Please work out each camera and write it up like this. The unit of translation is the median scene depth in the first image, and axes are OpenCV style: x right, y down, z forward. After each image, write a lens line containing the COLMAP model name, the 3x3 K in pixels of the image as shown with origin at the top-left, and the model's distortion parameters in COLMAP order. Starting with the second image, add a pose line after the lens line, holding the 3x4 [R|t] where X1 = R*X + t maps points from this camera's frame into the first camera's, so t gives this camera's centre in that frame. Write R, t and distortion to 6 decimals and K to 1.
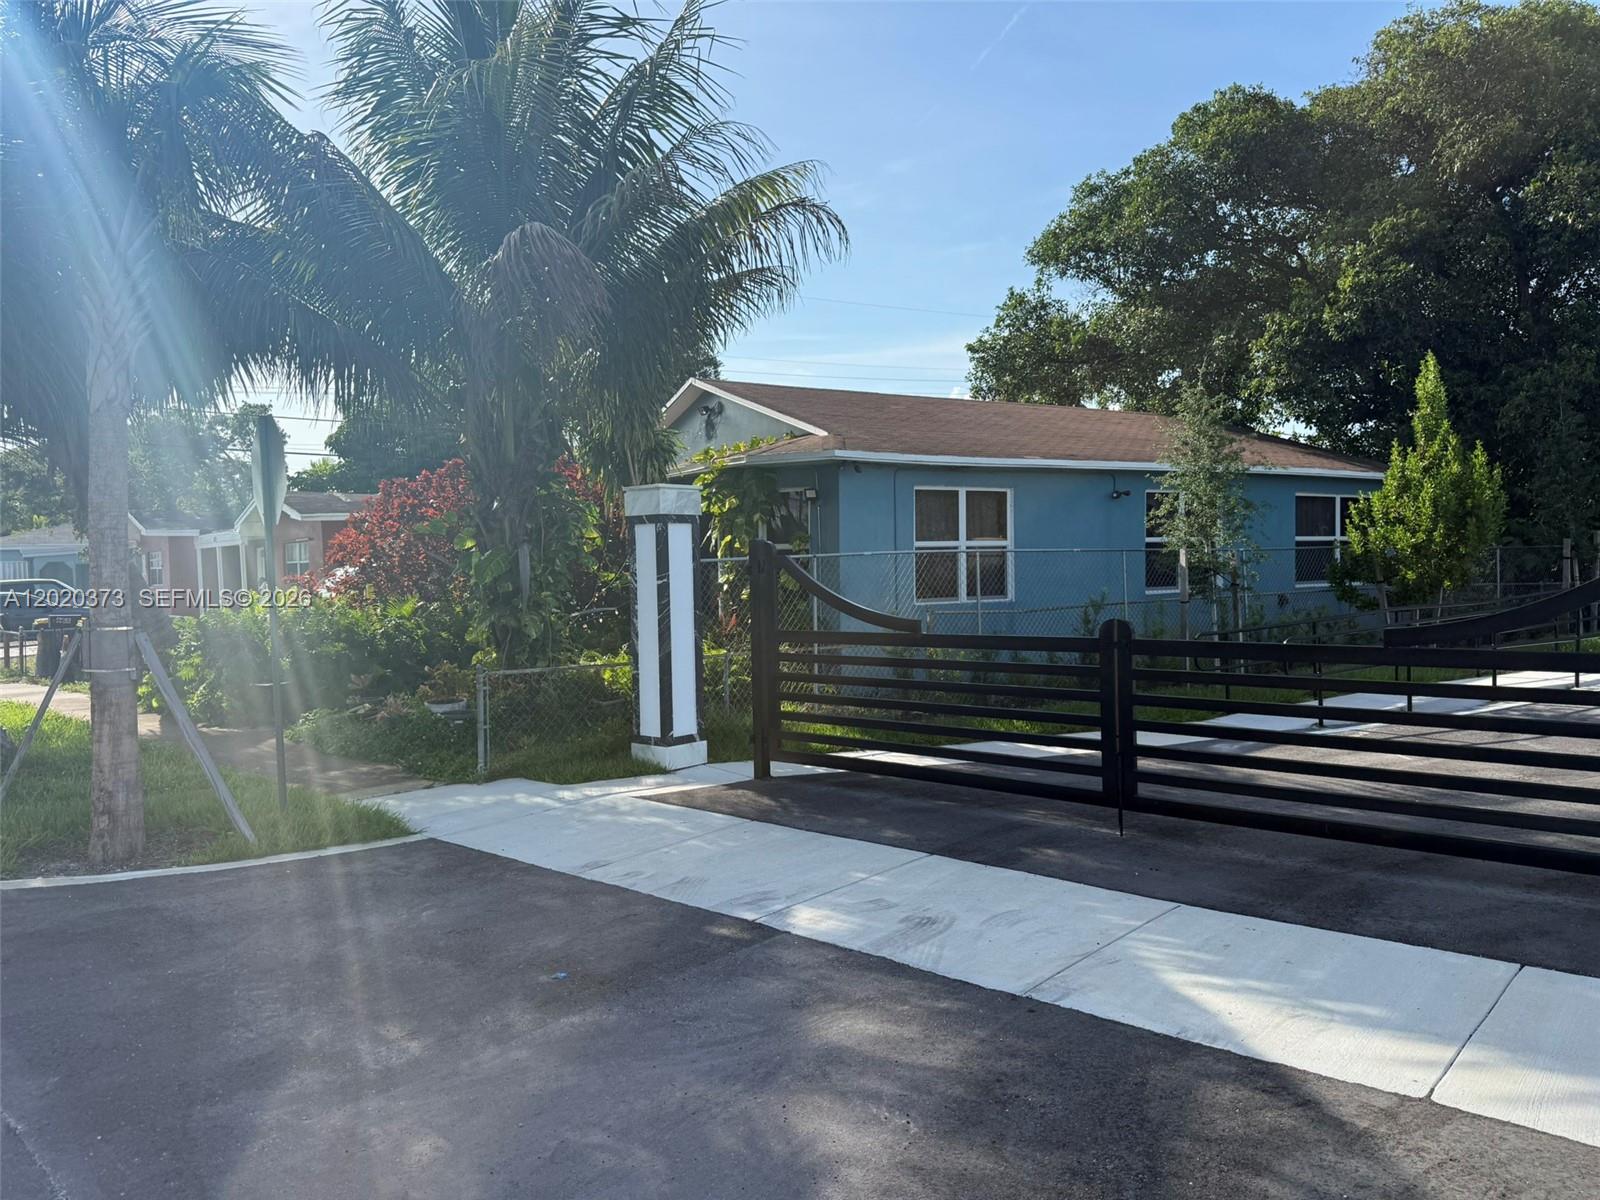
lens RADIAL K [[1121.3, 0, 814.5], [0, 1121.3, 605.5], [0, 0, 1]] dist [0.049344, -0.054320]
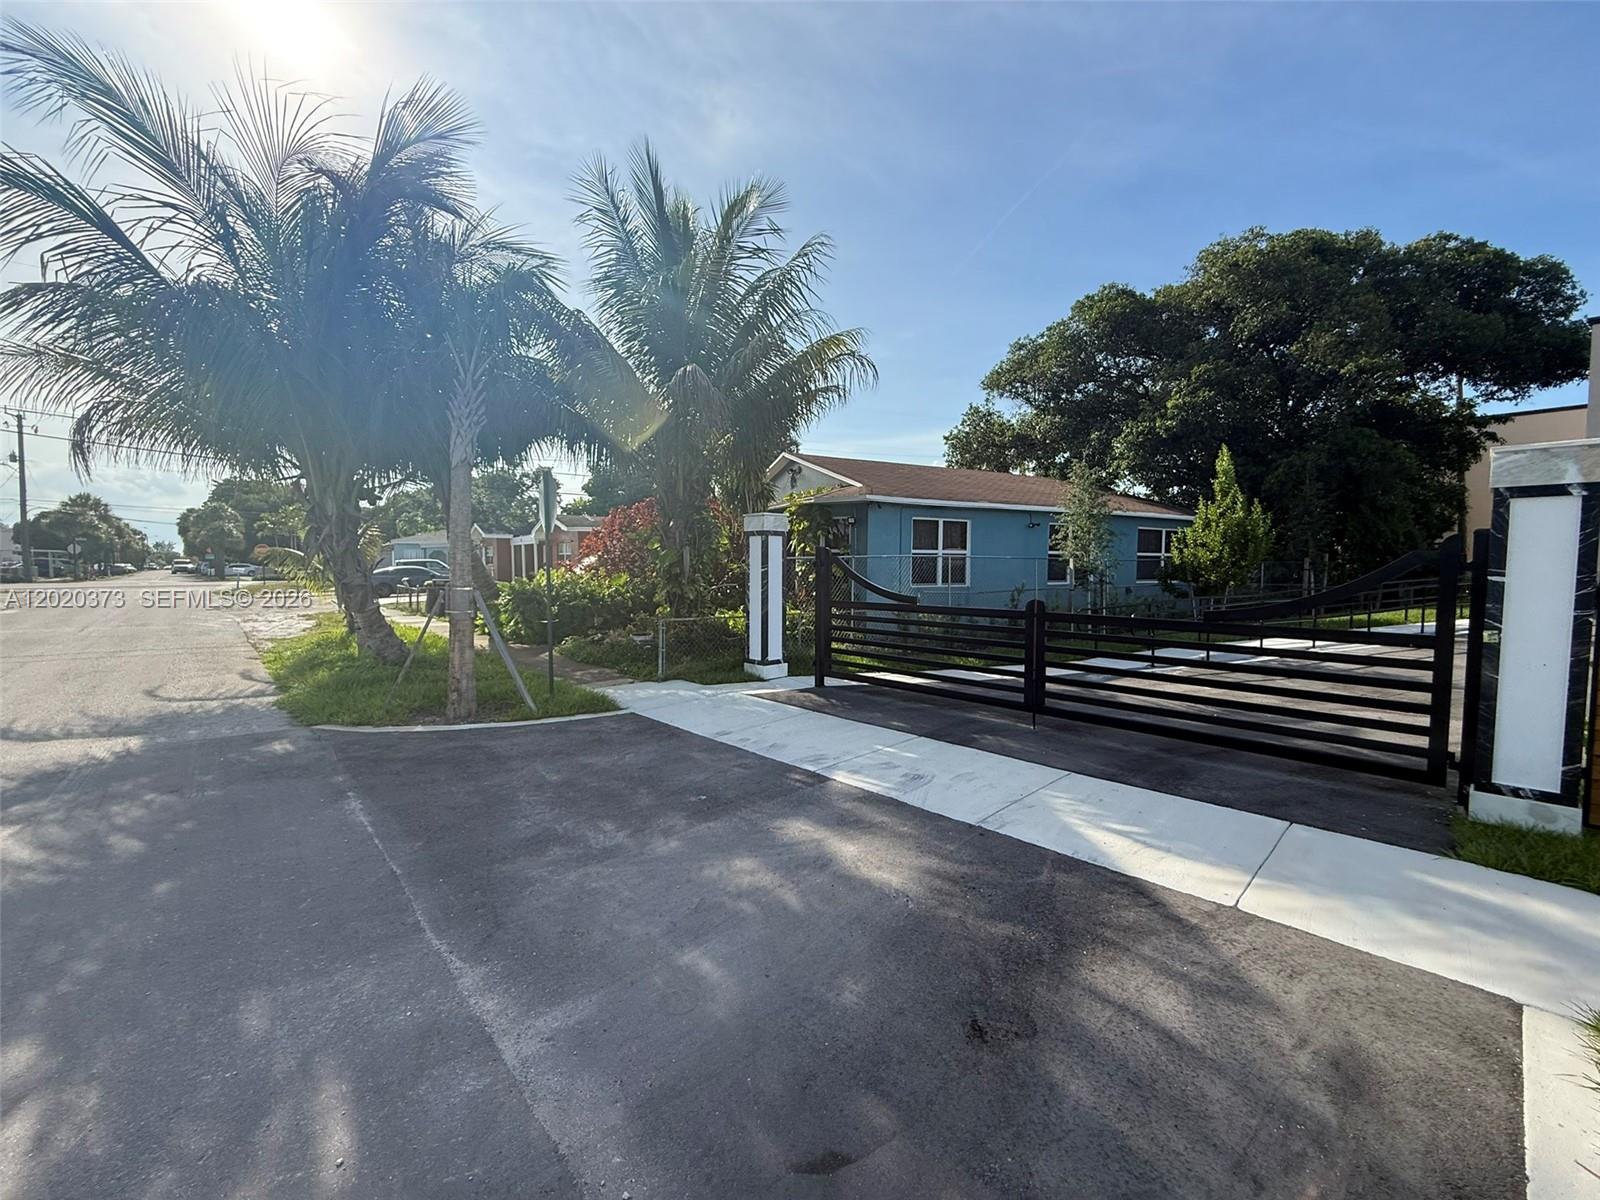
lens RADIAL K [[639.6, 0, 797.5], [0, 639.6, 592.1], [0, 0, 1]] dist [-0.001990, 0.000656]
pose [[0.996461, 0.029203, -0.078824, -0.005640], [-0.028308, 0.999522, 0.012442, -0.000825], [0.079150, -0.010167, 0.996811, 0.019505]]
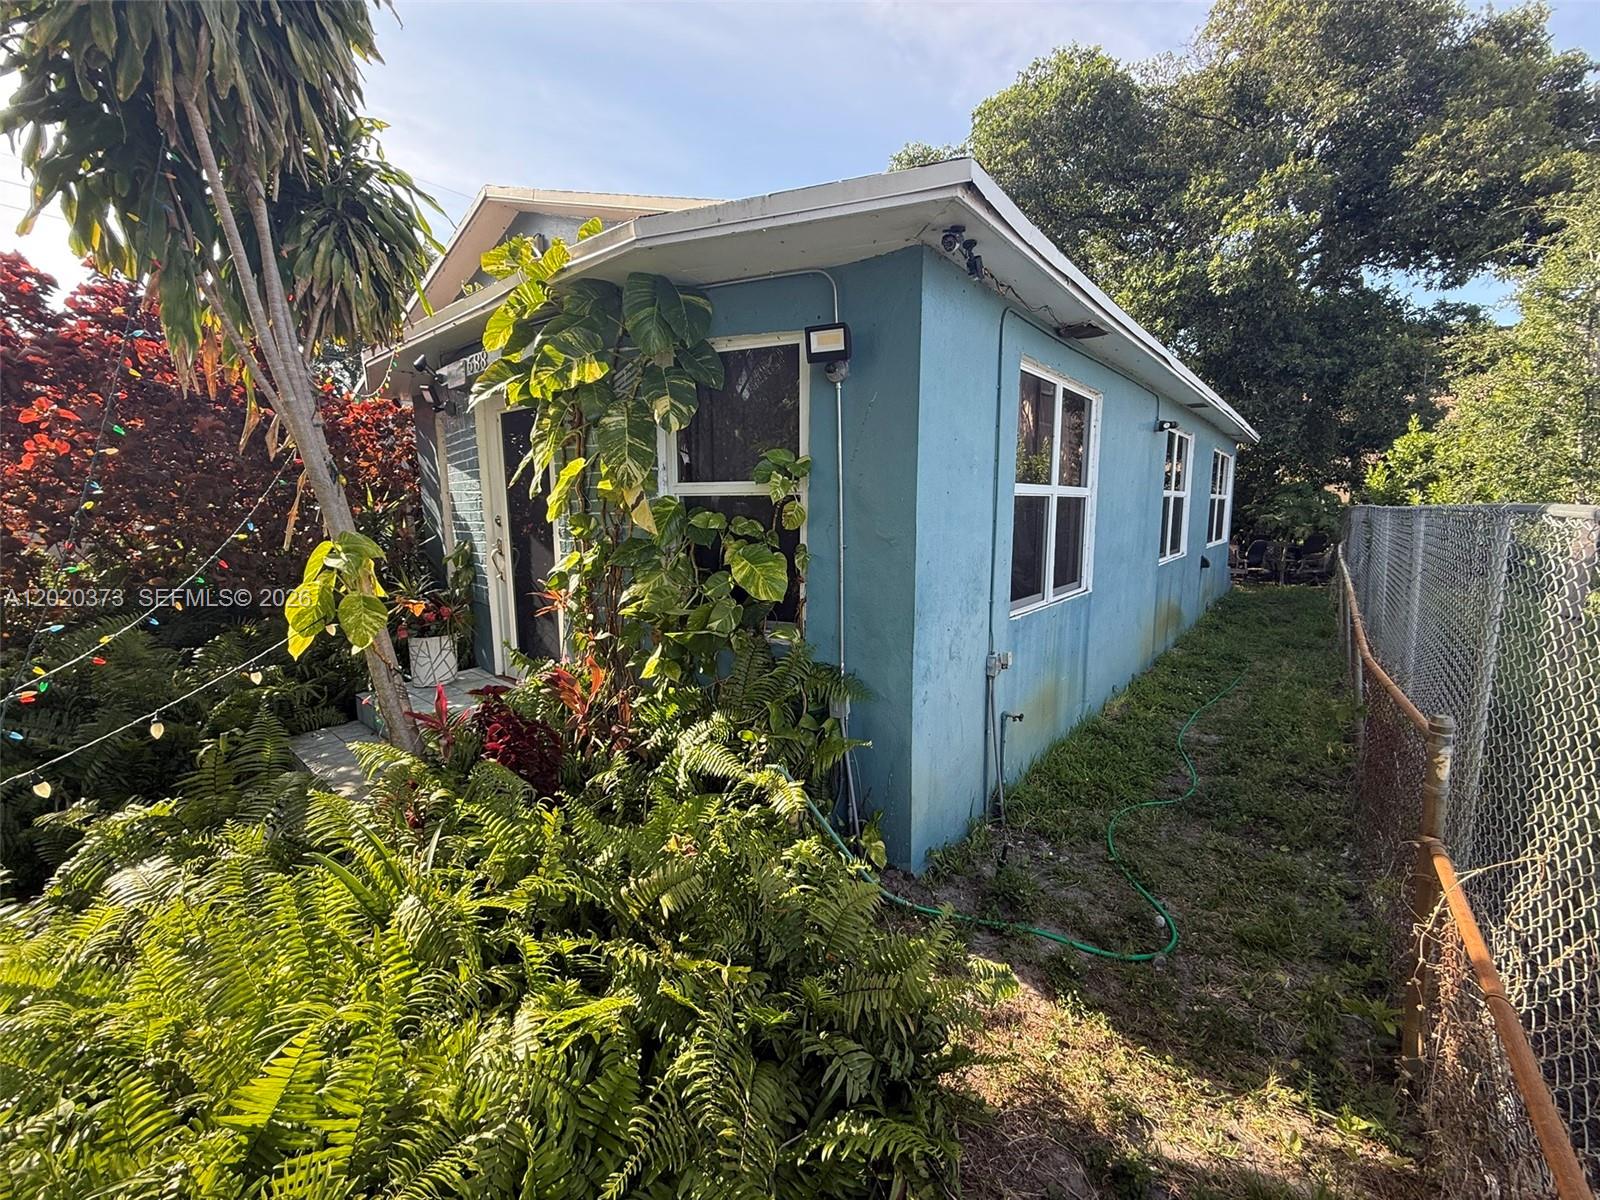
lens RADIAL K [[639.6, 0, 800.0], [0, 639.6, 597.1], [0, 0, 1]] dist [-0.001990, 0.000656]
pose [[0.954726, -0.029169, 0.296055, -0.088723], [0.001850, 0.995744, 0.092142, -0.042771], [-0.297482, -0.087423, 0.950716, 0.942363]]
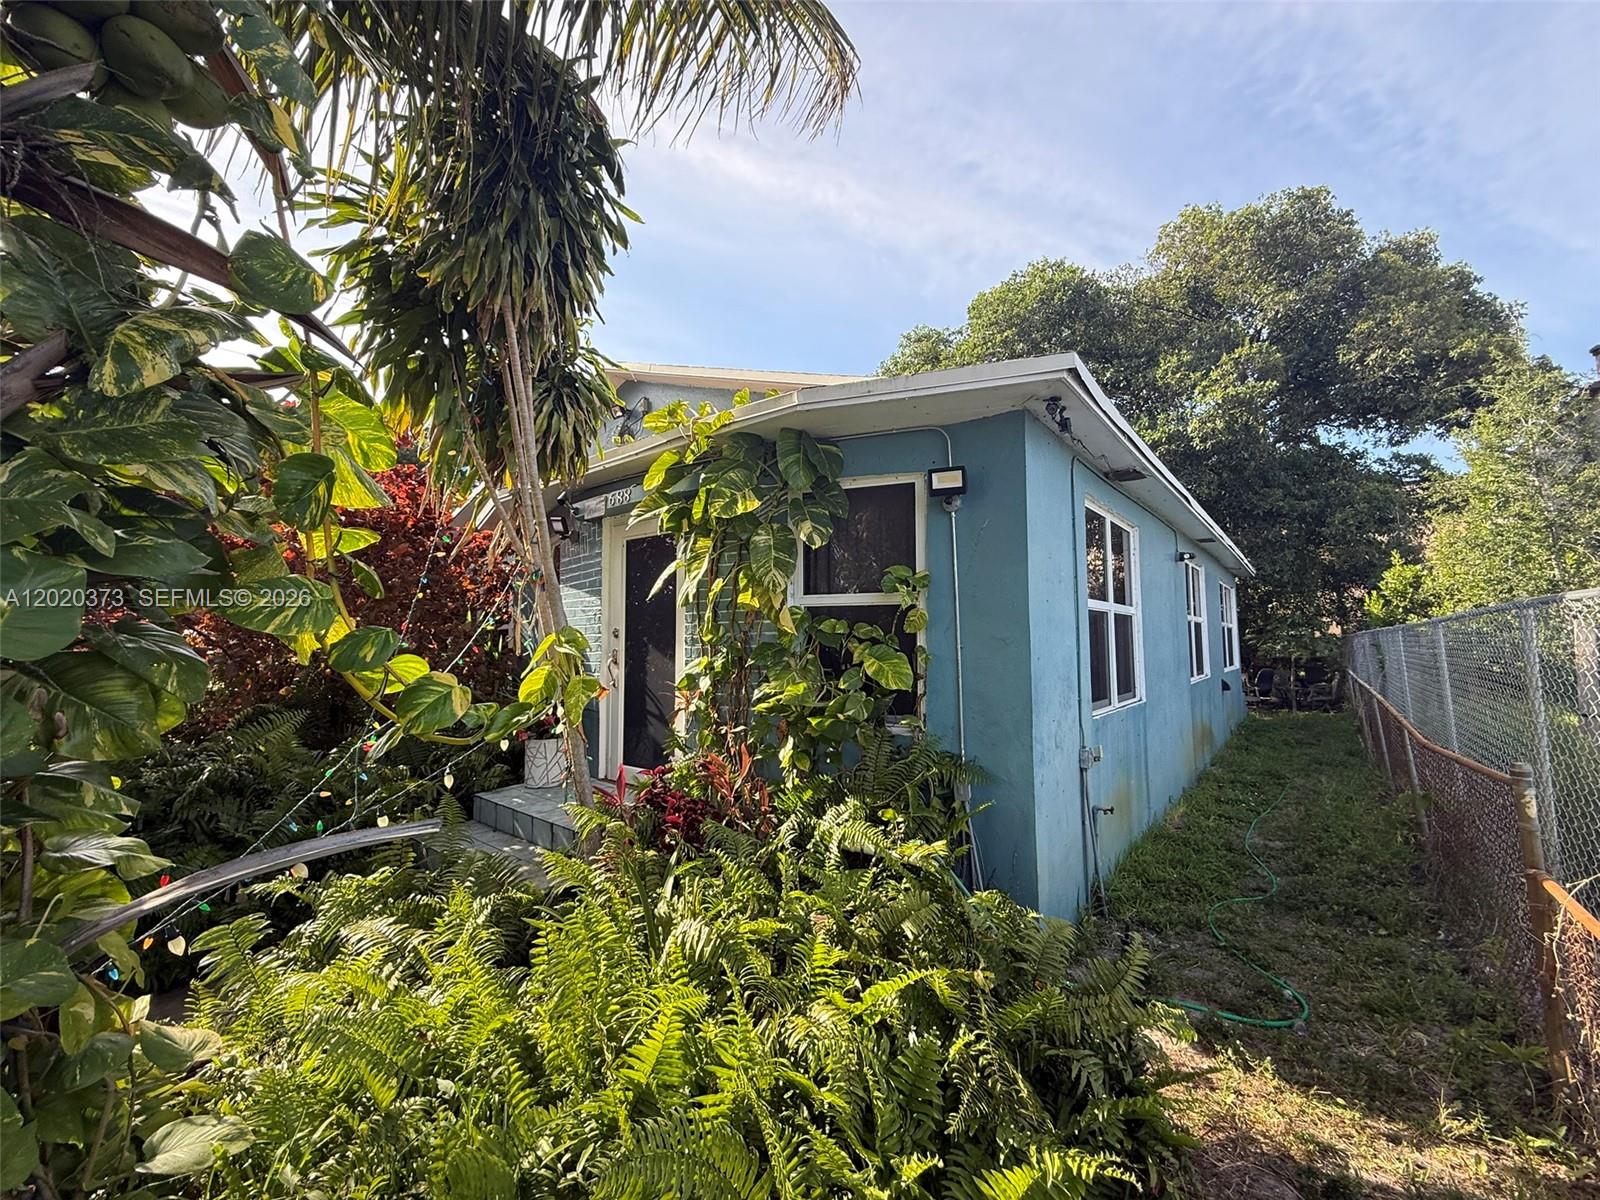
lens RADIAL K [[639.6, 0, 800.5], [0, 639.6, 596.3], [0, 0, 1]] dist [-0.001990, 0.000656]
pose [[0.951262, 0.036735, 0.306189, -0.160998], [0.000752, 0.992601, -0.121422, -0.025791], [-0.308384, 0.115734, 0.944195, 0.920640]]
